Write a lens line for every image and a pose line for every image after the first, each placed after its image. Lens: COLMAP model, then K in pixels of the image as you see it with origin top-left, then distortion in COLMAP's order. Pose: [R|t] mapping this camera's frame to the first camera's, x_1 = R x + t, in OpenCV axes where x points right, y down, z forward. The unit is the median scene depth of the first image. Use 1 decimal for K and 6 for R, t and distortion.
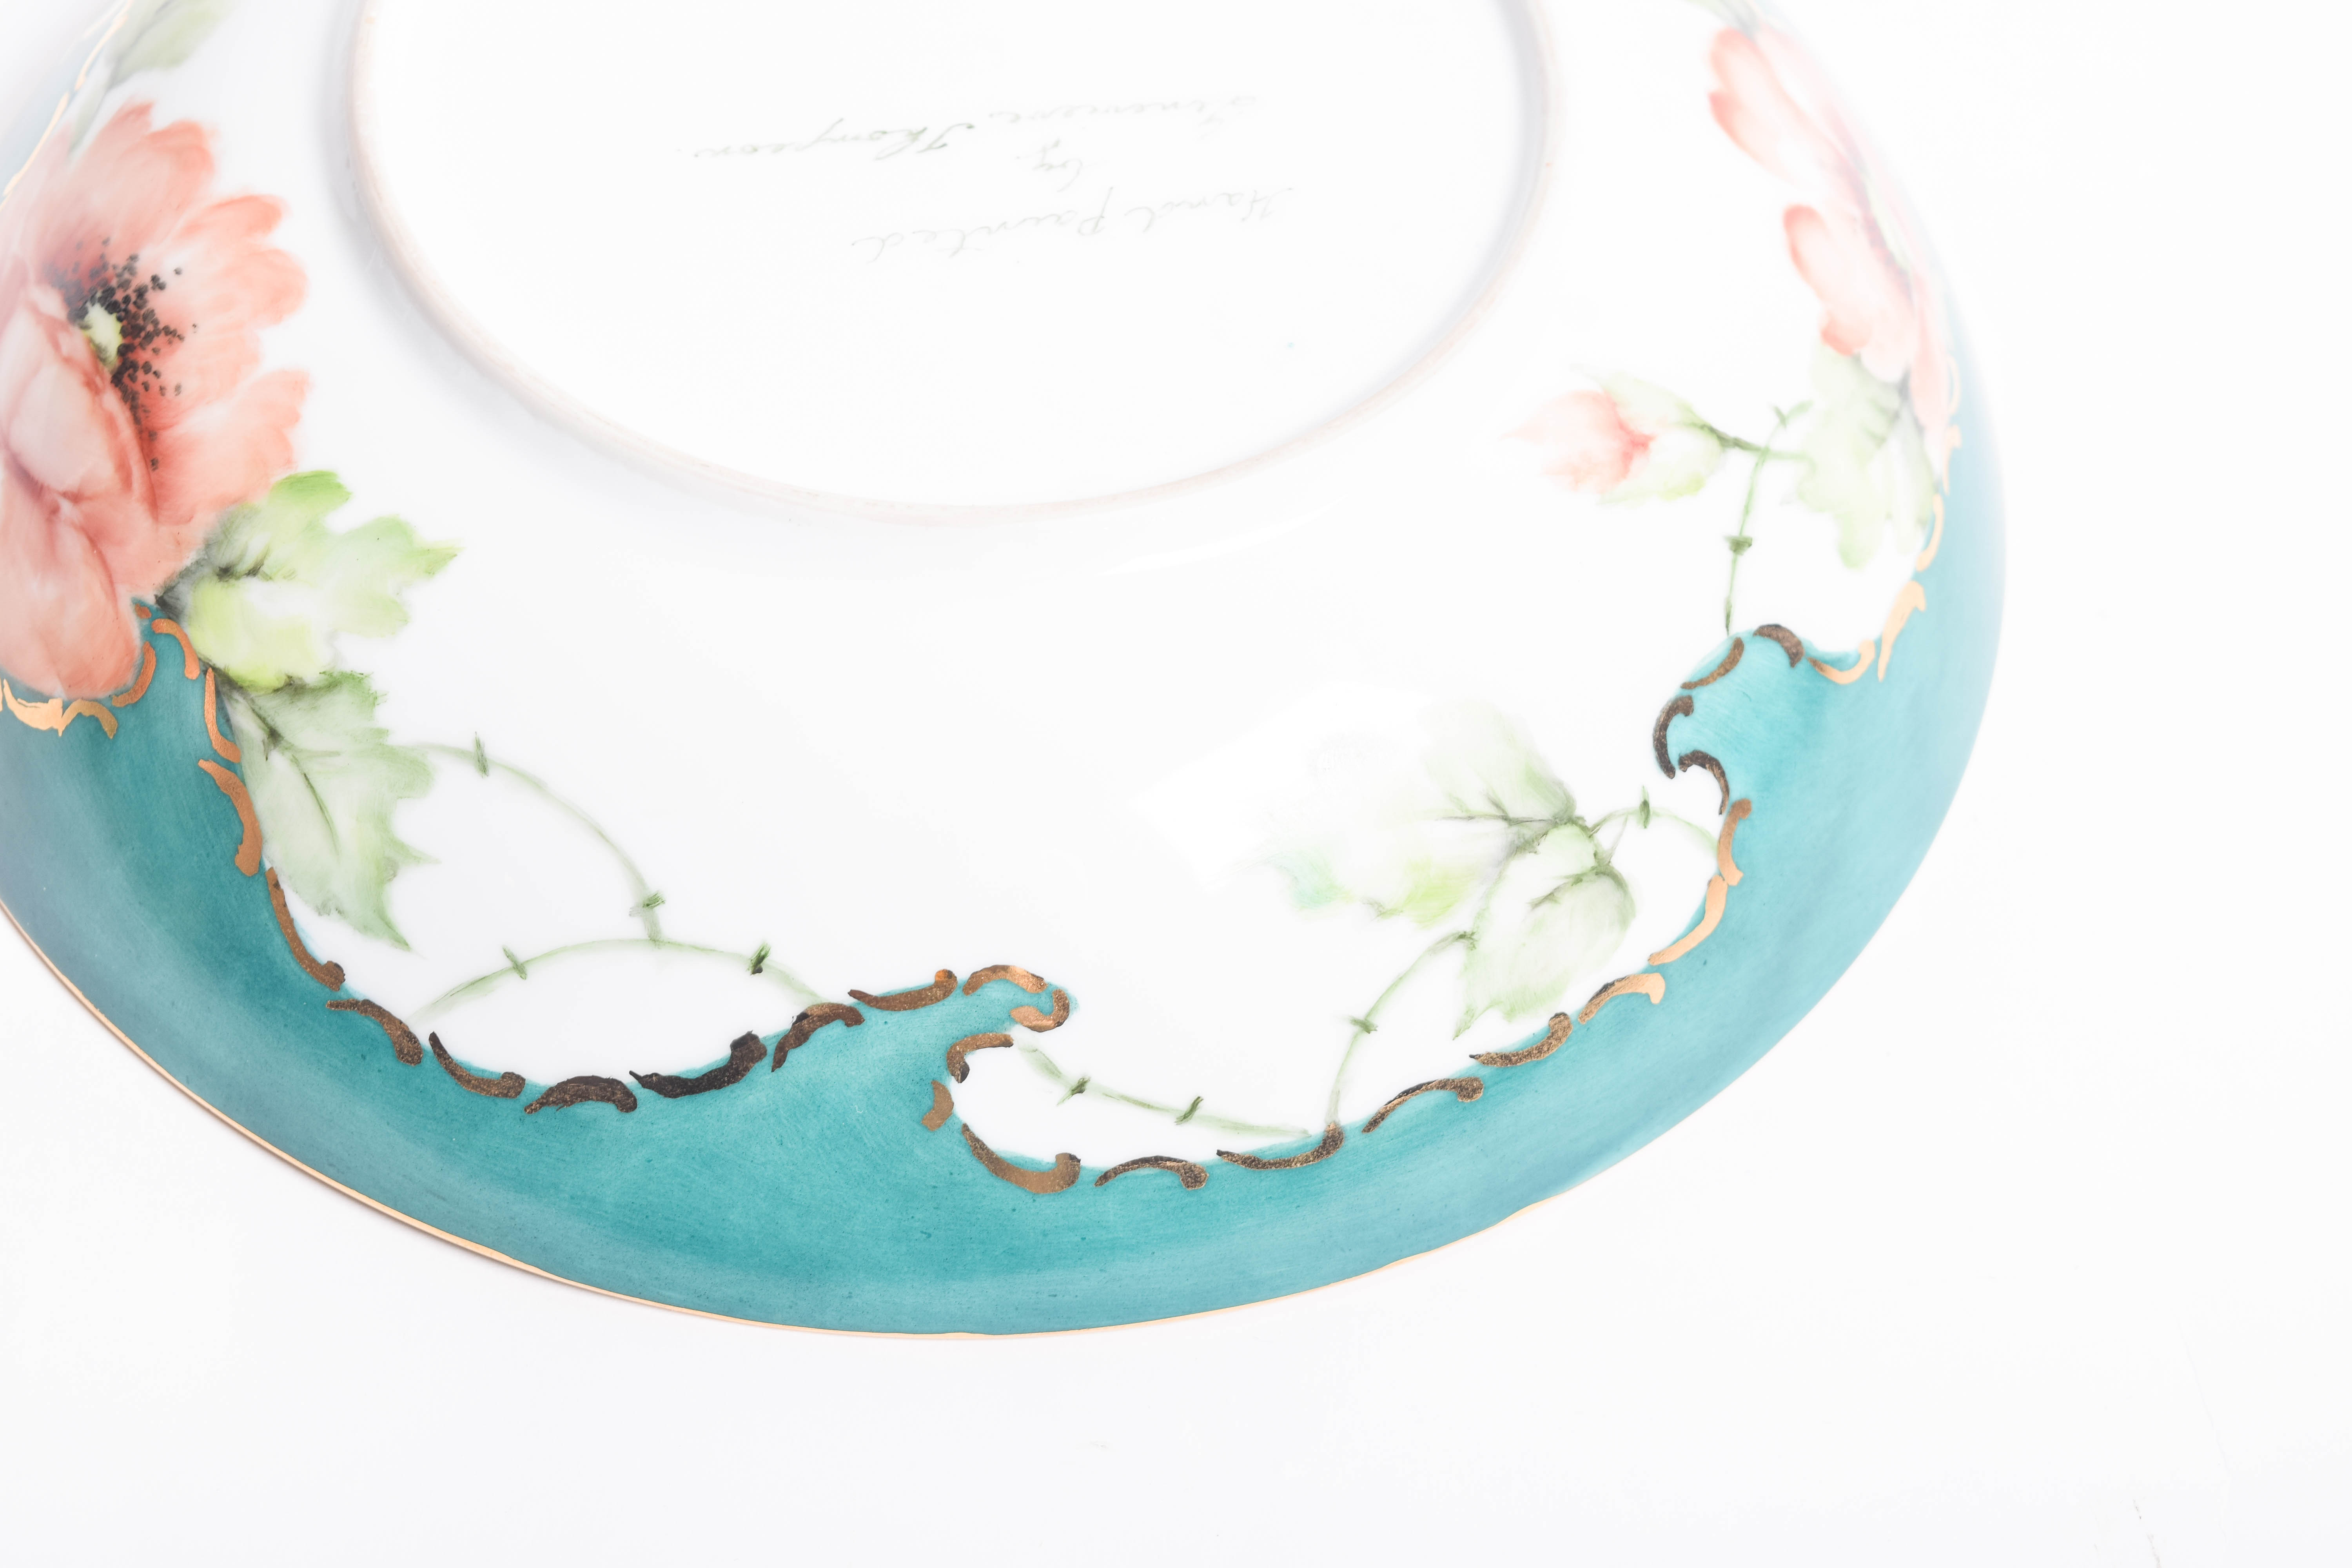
lens RADIAL K [[5260.5, 0, 1176.0], [0, 5260.5, 786.7], [0, 0, 1]] dist [-0.062820, 0.000000]
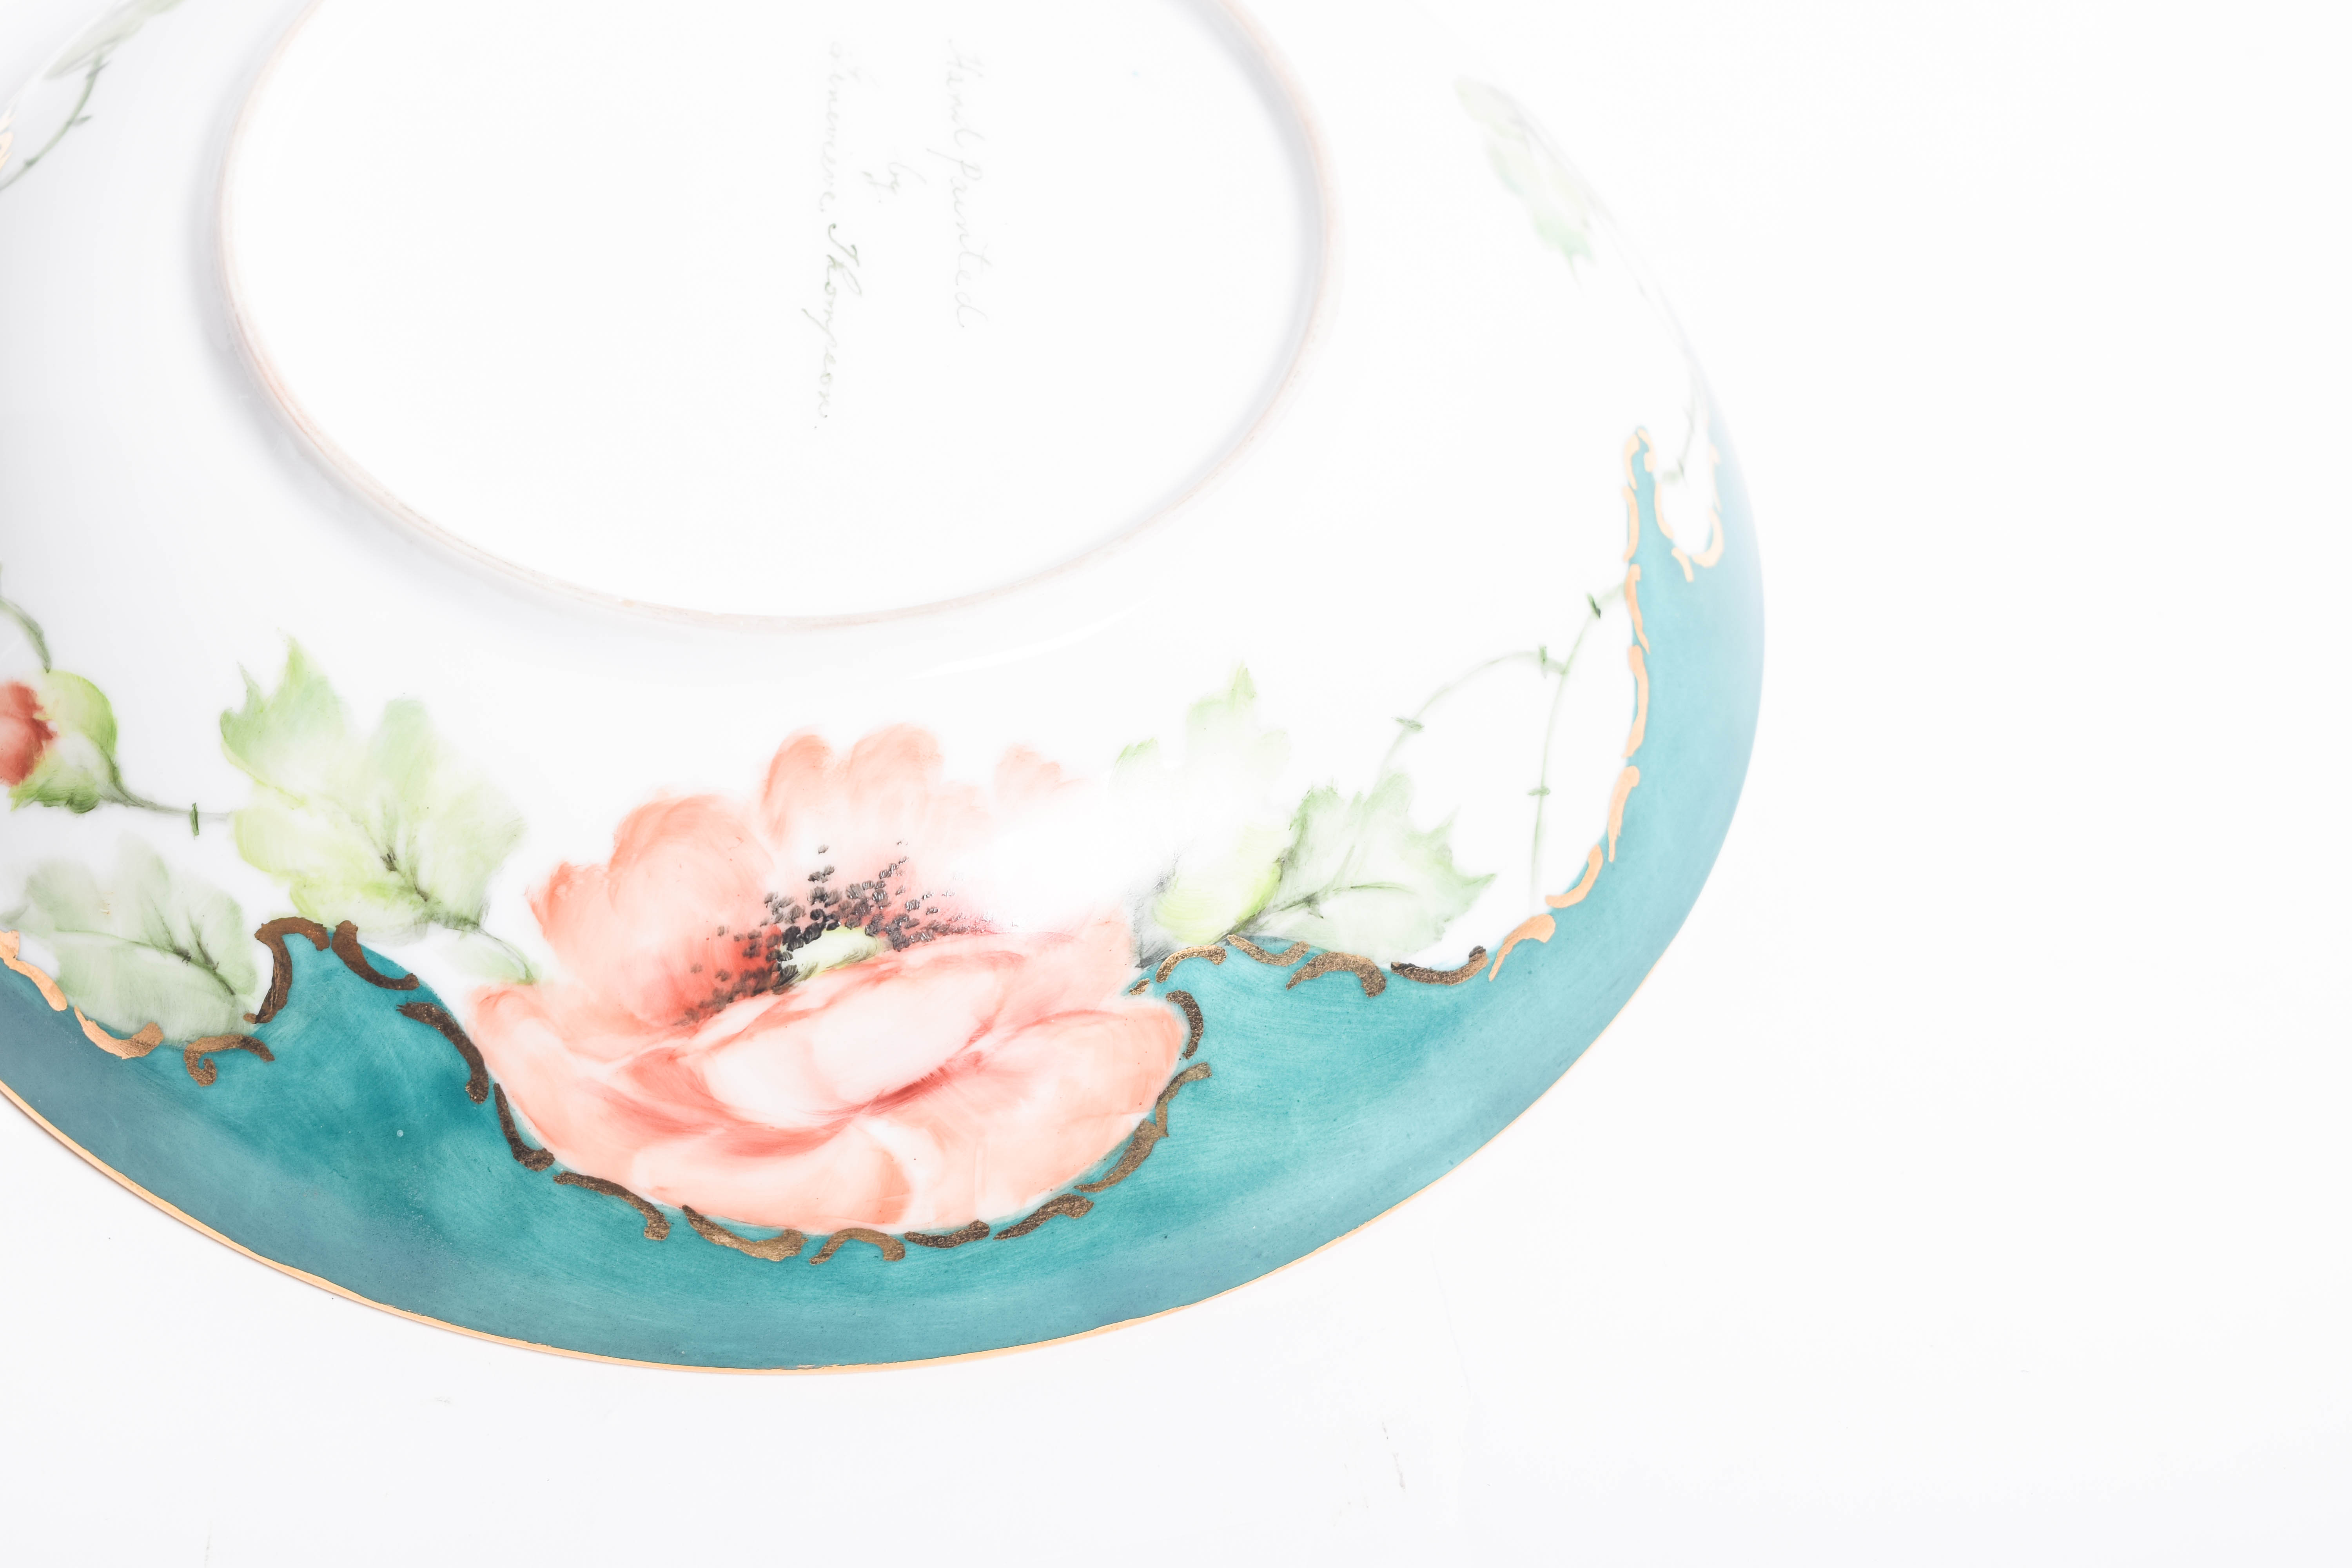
lens RADIAL K [[5260.5, 0, 1177.8], [0, 5260.5, 789.5], [0, 0, 1]] dist [-0.062820, 0.000000]
pose [[0.175203, -0.798565, 0.575845, -0.772109], [0.734090, 0.495713, 0.464091, -0.538049], [-0.656061, 0.341412, 0.673069, 0.266770]]
